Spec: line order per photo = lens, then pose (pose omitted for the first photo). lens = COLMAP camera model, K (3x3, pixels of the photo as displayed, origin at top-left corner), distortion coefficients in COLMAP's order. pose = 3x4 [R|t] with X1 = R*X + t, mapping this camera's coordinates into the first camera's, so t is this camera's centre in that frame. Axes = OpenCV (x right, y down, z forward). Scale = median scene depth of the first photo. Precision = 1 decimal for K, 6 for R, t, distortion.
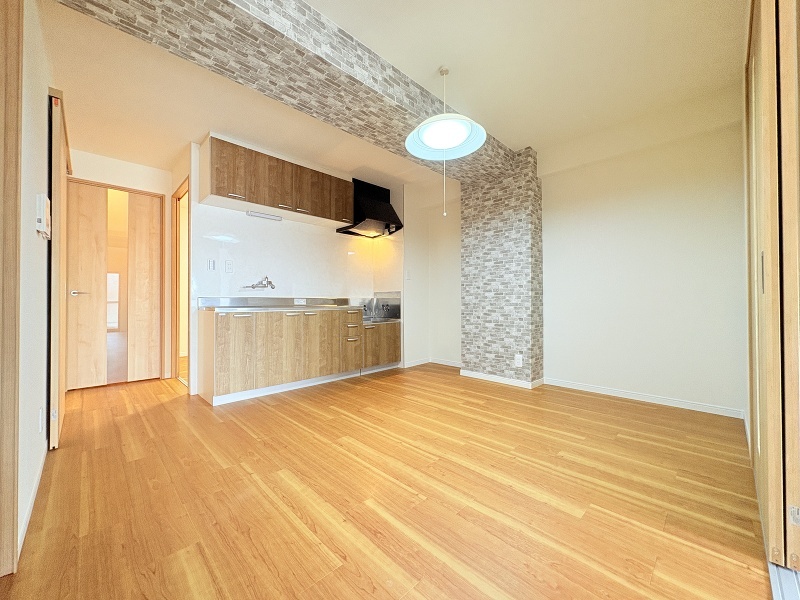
lens RADIAL K [[318.5, 0, 399.7], [0, 318.5, 299.8], [0, 0, 1]] dist [0.001035, 0.000165]
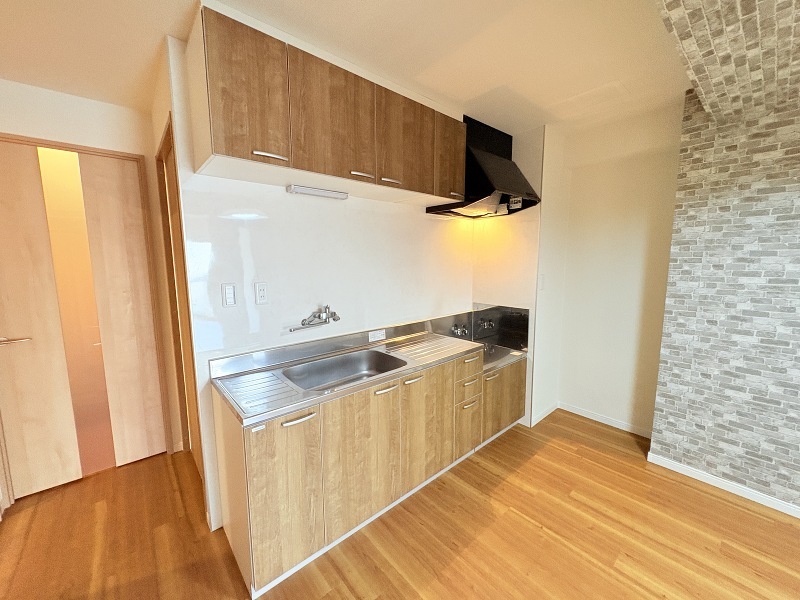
lens RADIAL K [[318.5, 0, 400.2], [0, 318.5, 298.9], [0, 0, 1]] dist [0.001035, 0.000165]
pose [[0.998084, 0.002676, -0.061815, -0.252748], [0.005316, 0.991661, 0.128768, -0.153306], [0.061644, -0.128850, 0.989746, 0.452335]]
